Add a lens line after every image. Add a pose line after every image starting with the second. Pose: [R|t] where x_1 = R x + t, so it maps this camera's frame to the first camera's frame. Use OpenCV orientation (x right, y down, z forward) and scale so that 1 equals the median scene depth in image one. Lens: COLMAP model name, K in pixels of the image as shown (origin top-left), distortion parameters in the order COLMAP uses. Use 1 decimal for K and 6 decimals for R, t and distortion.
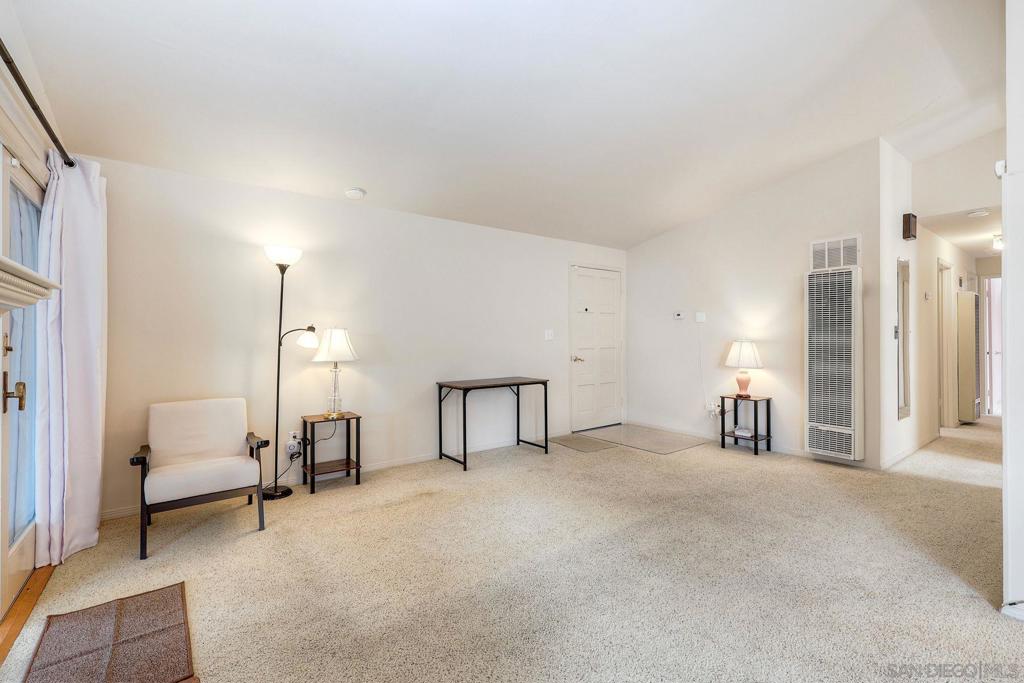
lens RADIAL K [[450.2, 0, 515.1], [0, 450.2, 336.6], [0, 0, 1]] dist [0.006351, -0.002506]
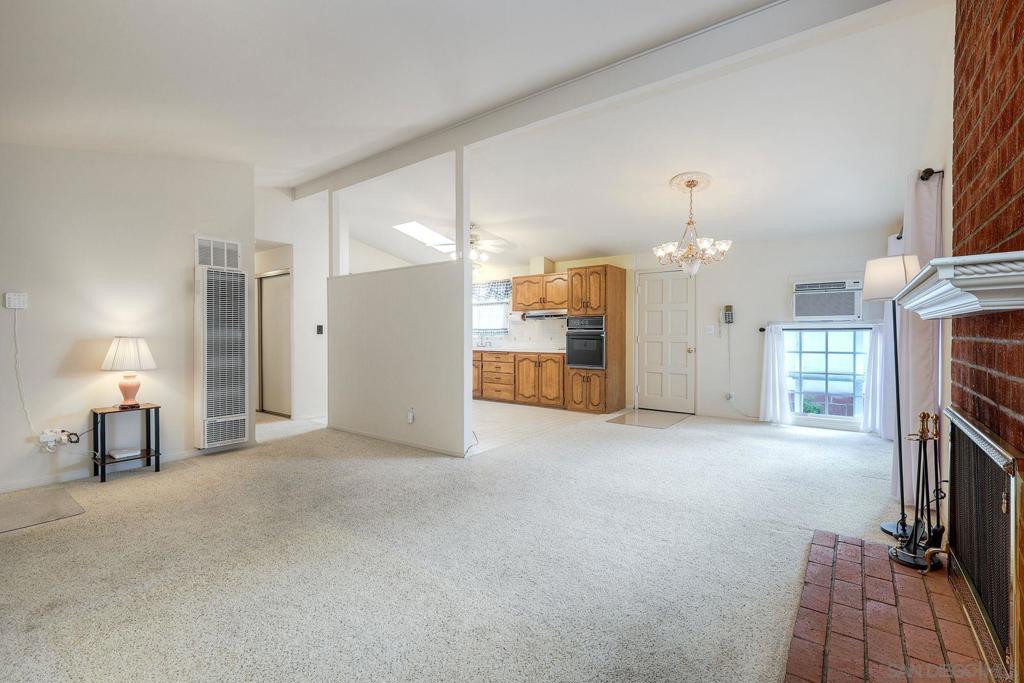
lens RADIAL K [[450.2, 0, 520.5], [0, 450.2, 339.5], [0, 0, 1]] dist [0.006351, -0.002506]
pose [[-0.279786, -0.009723, 0.960013, -0.551283], [-0.000002, 0.999949, 0.010126, 0.006729], [-0.960062, 0.002831, -0.279771, 0.681535]]
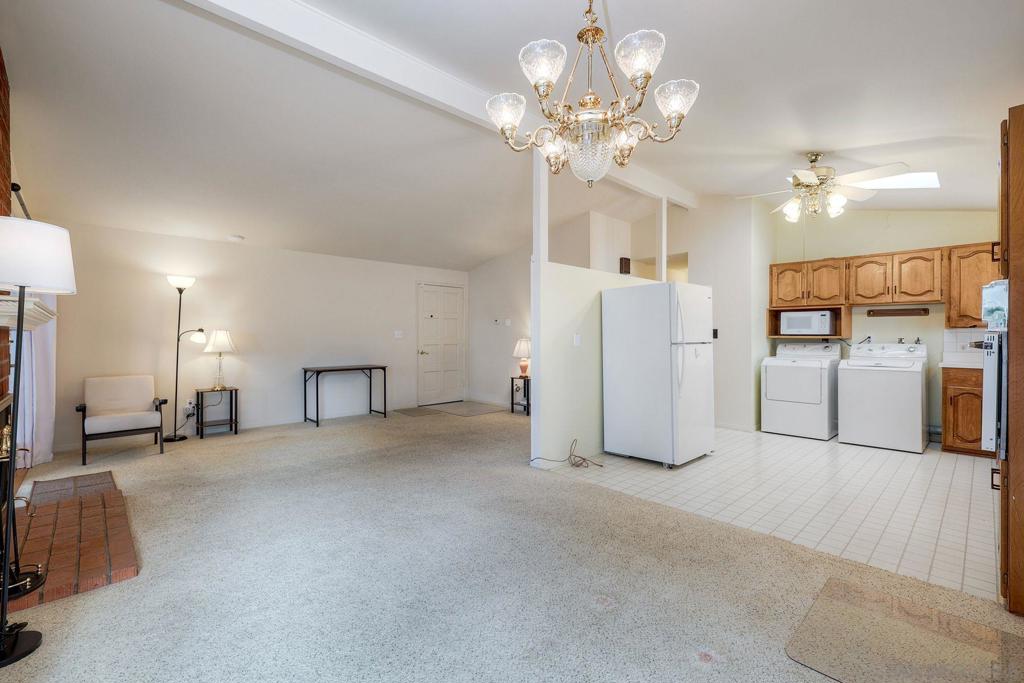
lens RADIAL K [[450.2, 0, 517.5], [0, 450.2, 335.9], [0, 0, 1]] dist [0.006351, -0.002506]
pose [[0.993579, 0.004275, 0.113058, 0.387667], [-0.004396, 0.999990, 0.000824, -0.003780], [-0.113053, -0.001316, 0.993588, -0.561625]]
